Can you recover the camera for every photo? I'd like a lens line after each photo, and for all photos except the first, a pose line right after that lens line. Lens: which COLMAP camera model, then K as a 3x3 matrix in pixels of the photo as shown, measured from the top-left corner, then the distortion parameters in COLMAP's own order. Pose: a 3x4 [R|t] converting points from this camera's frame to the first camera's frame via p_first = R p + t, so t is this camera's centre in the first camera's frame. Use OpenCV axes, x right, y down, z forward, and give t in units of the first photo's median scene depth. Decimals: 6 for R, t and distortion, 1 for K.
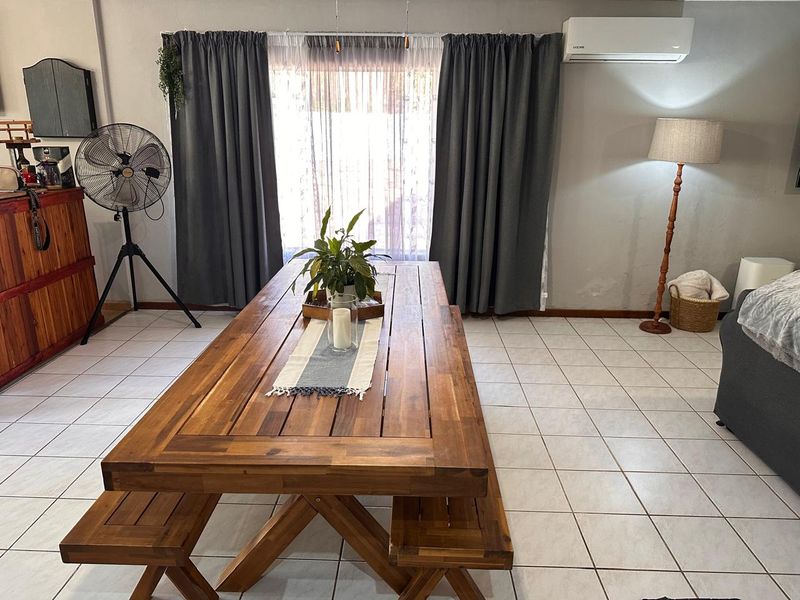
lens RADIAL K [[564.7, 0, 398.0], [0, 564.7, 297.4], [0, 0, 1]] dist [0.013822, -0.017999]
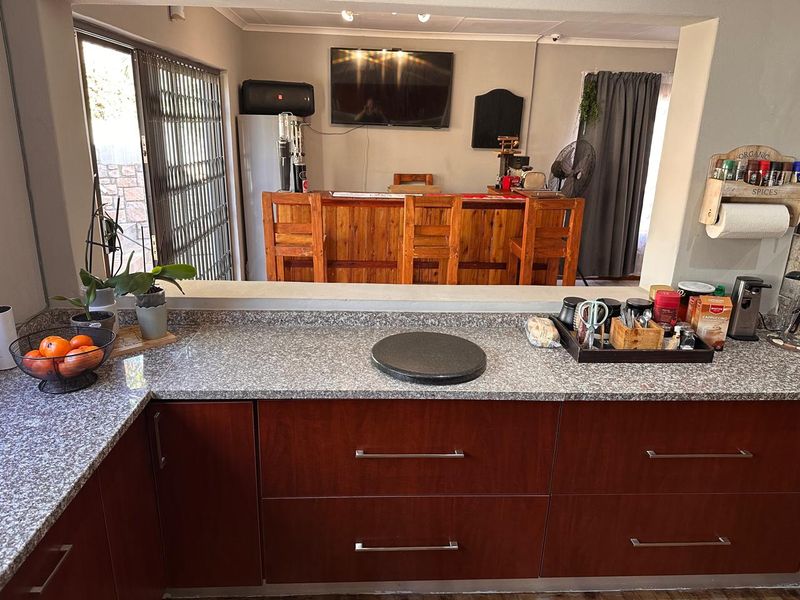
lens RADIAL K [[564.7, 0, 401.3], [0, 564.7, 303.9], [0, 0, 1]] dist [0.013822, -0.017999]
pose [[0.997083, -0.008324, 0.075874, -0.955110], [0.006984, 0.999815, 0.017918, 0.058698], [-0.076009, -0.017336, 0.996956, -0.321762]]
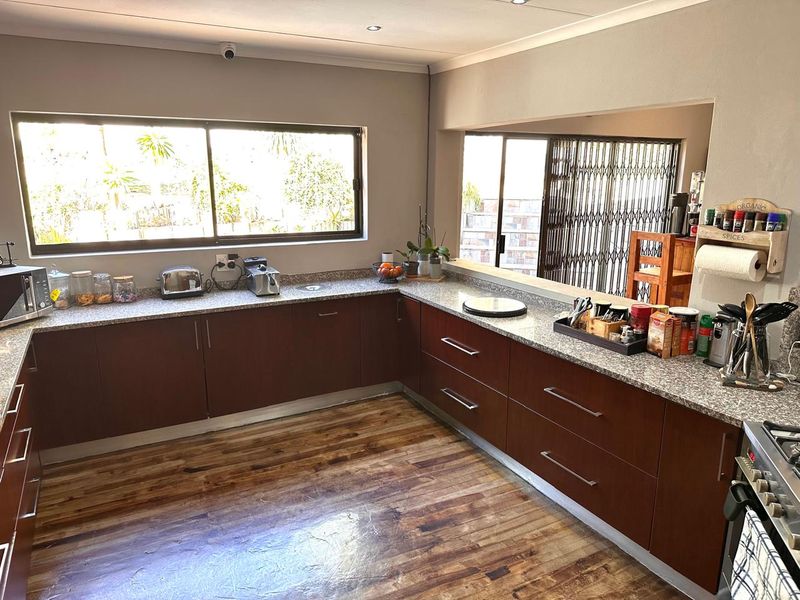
lens RADIAL K [[564.7, 0, 393.9], [0, 564.7, 305.8], [0, 0, 1]] dist [0.013822, -0.017999]
pose [[0.492486, 0.194767, -0.848247, -0.309680], [-0.243965, 0.966457, 0.080265, 0.075905], [0.835427, 0.167414, 0.523483, -0.420483]]
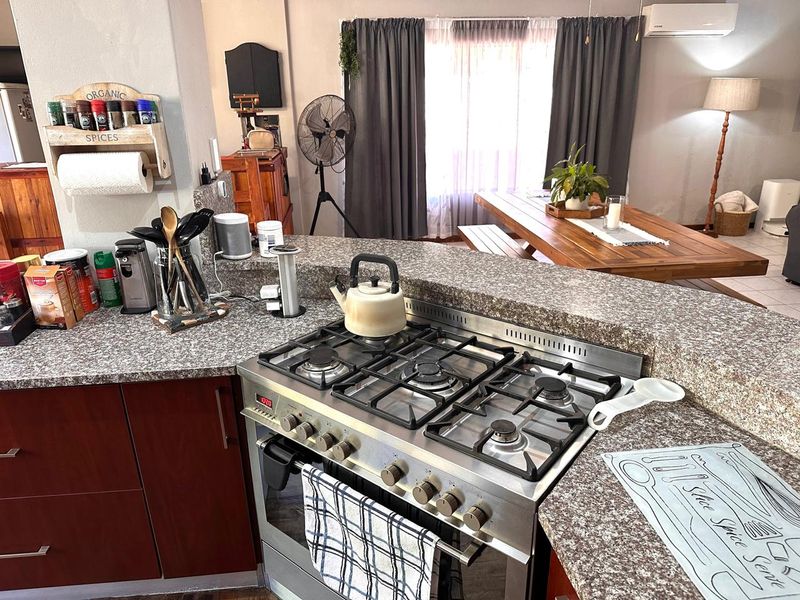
lens RADIAL K [[564.7, 0, 396.6], [0, 564.7, 298.2], [0, 0, 1]] dist [0.013822, -0.017999]
pose [[0.991868, -0.069820, 0.106412, -0.468197], [0.063239, 0.995943, 0.064022, 0.075202], [-0.110451, -0.056771, 0.992259, -0.295807]]
